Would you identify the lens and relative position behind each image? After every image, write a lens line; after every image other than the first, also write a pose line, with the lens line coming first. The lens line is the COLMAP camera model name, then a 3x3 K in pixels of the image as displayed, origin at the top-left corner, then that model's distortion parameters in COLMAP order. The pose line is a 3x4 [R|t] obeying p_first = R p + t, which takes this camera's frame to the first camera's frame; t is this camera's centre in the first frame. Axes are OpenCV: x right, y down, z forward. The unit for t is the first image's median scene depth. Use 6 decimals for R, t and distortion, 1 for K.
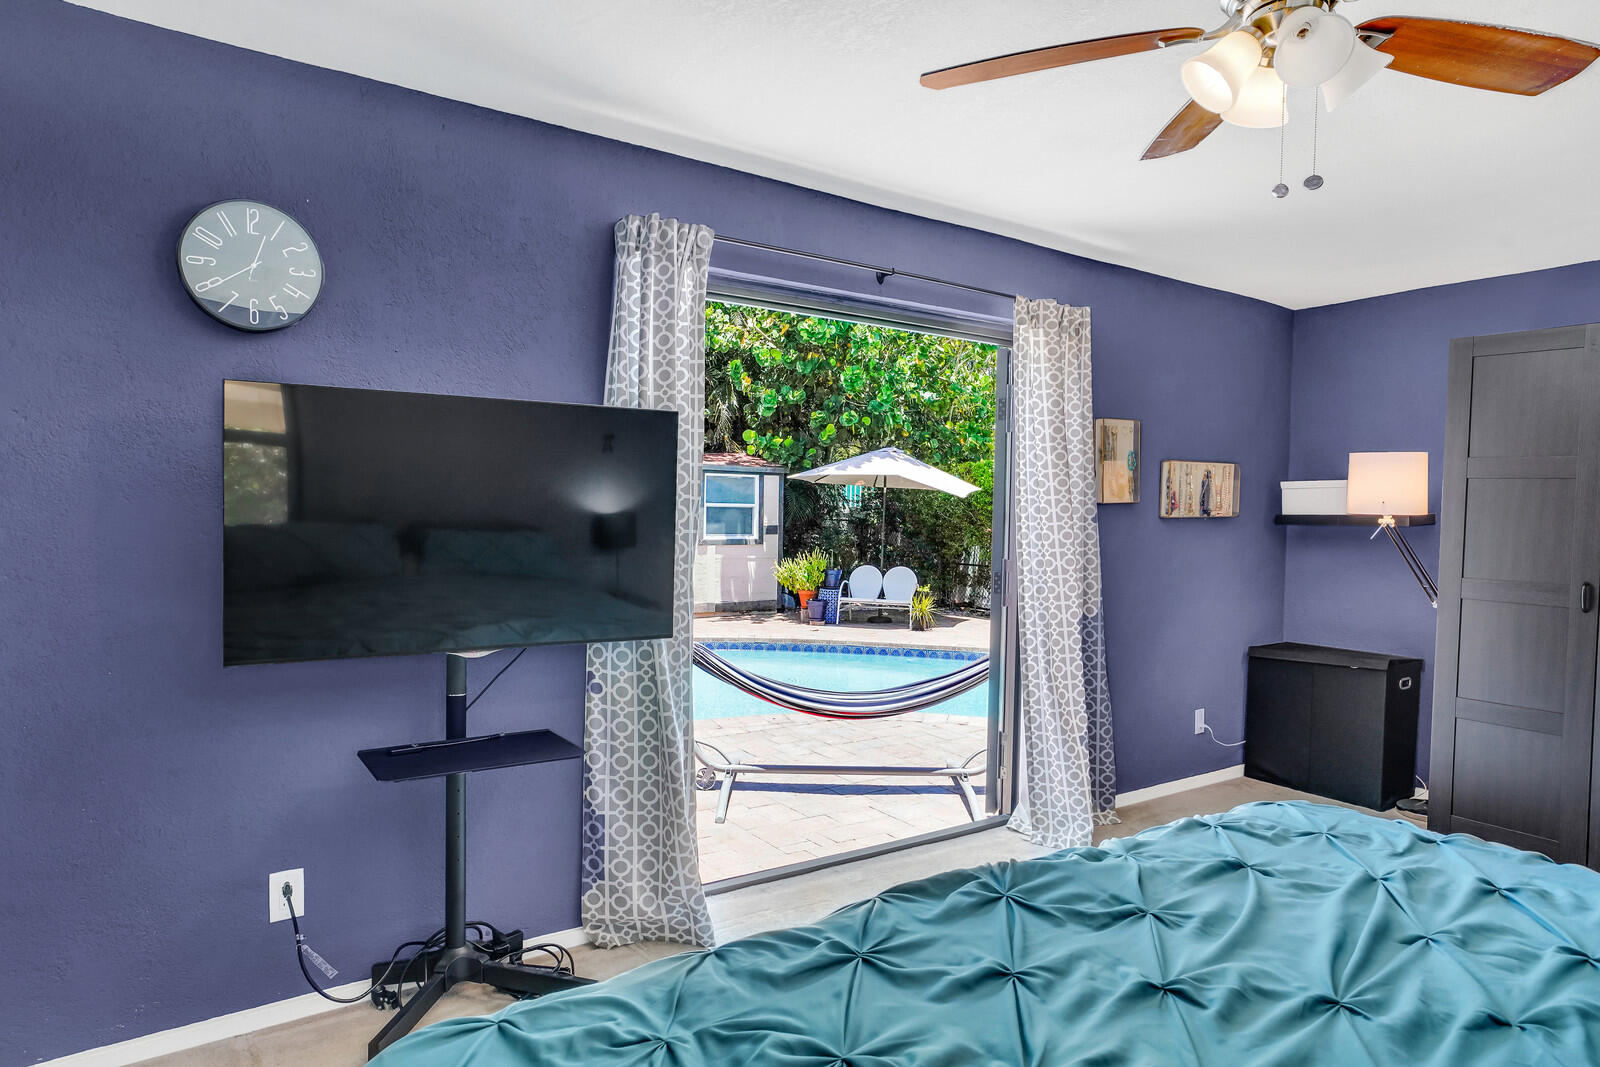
lens RADIAL K [[1002.5, 0, 800.0], [0, 1002.5, 533.5], [0, 0, 1]] dist [-0.006670, 0.037073]
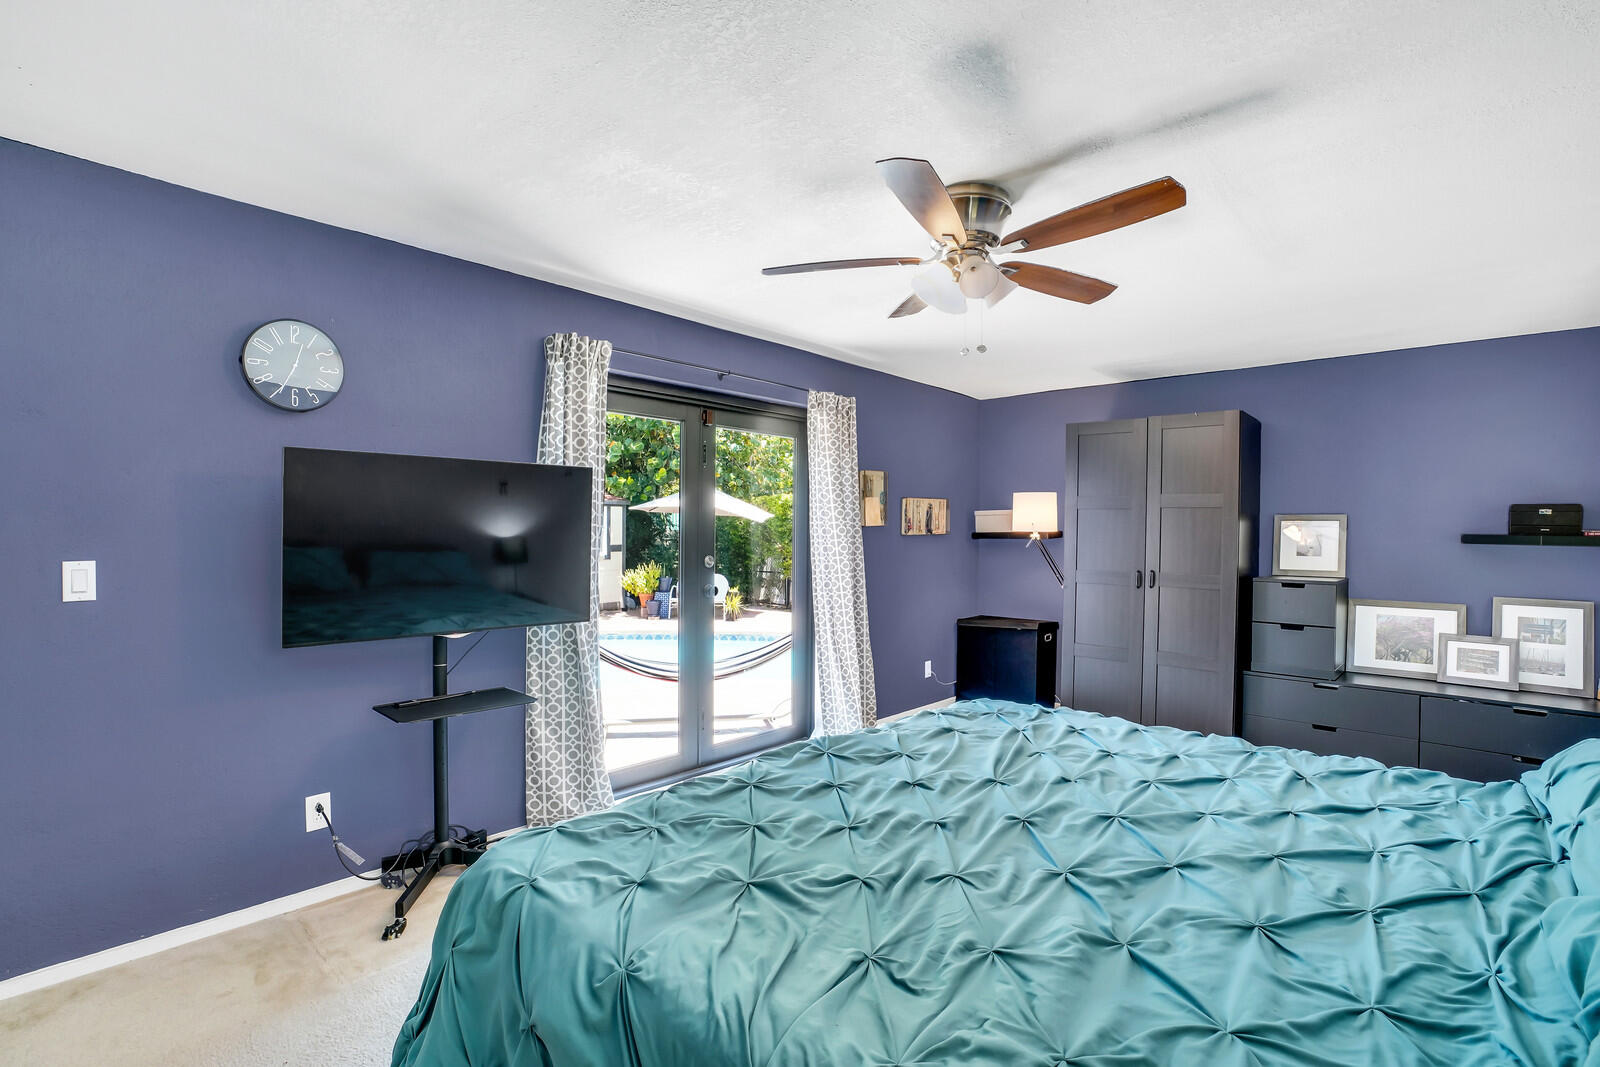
lens RADIAL K [[772.5, 0, 800.3], [0, 772.5, 531.5], [0, 0, 1]] dist [-0.004035, 0.000324]
pose [[0.976011, -0.010649, 0.217459, -0.069787], [0.015748, 0.999640, -0.021727, 0.002059], [-0.217150, 0.024630, 0.975828, -0.171455]]
